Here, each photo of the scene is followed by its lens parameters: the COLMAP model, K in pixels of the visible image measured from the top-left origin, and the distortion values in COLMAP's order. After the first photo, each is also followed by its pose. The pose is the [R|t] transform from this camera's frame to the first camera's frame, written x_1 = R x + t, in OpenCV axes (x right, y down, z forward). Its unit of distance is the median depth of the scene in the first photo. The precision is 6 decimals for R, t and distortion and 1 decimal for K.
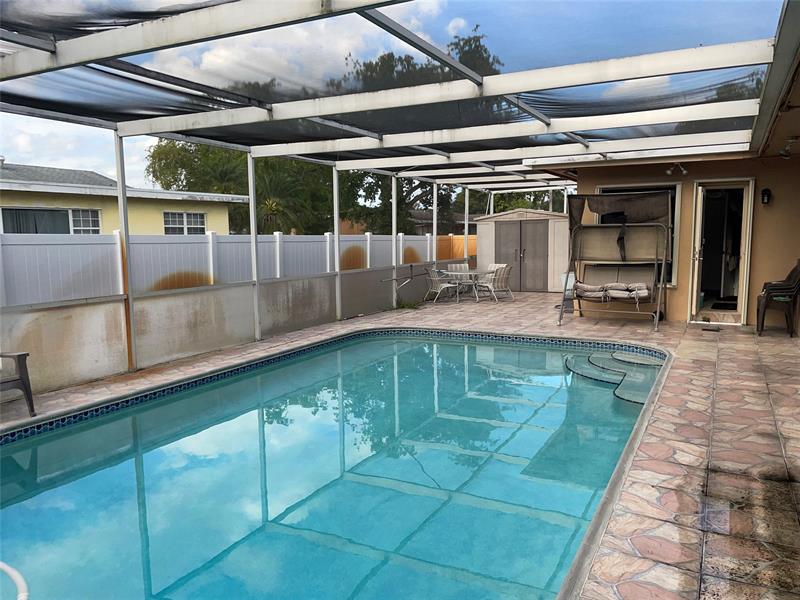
lens RADIAL K [[605.7, 0, 398.8], [0, 605.7, 287.3], [0, 0, 1]] dist [0.084092, -0.123548]
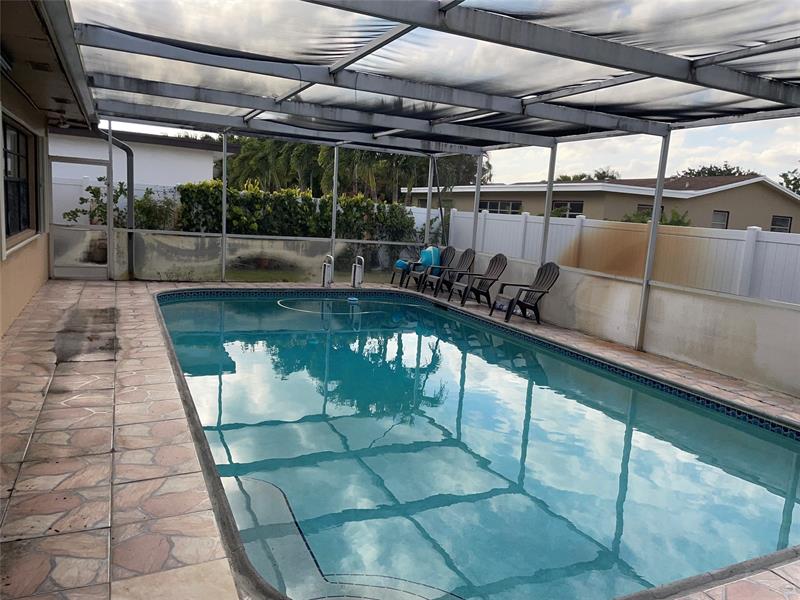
lens RADIAL K [[605.7, 0, 398.8], [0, 605.7, 287.3], [0, 0, 1]] dist [0.084092, -0.123548]
pose [[-0.615787, 0.073699, -0.784458, 0.693780], [-0.125340, 0.973775, 0.189875, -0.127450], [0.777879, 0.215247, -0.590400, 1.335812]]
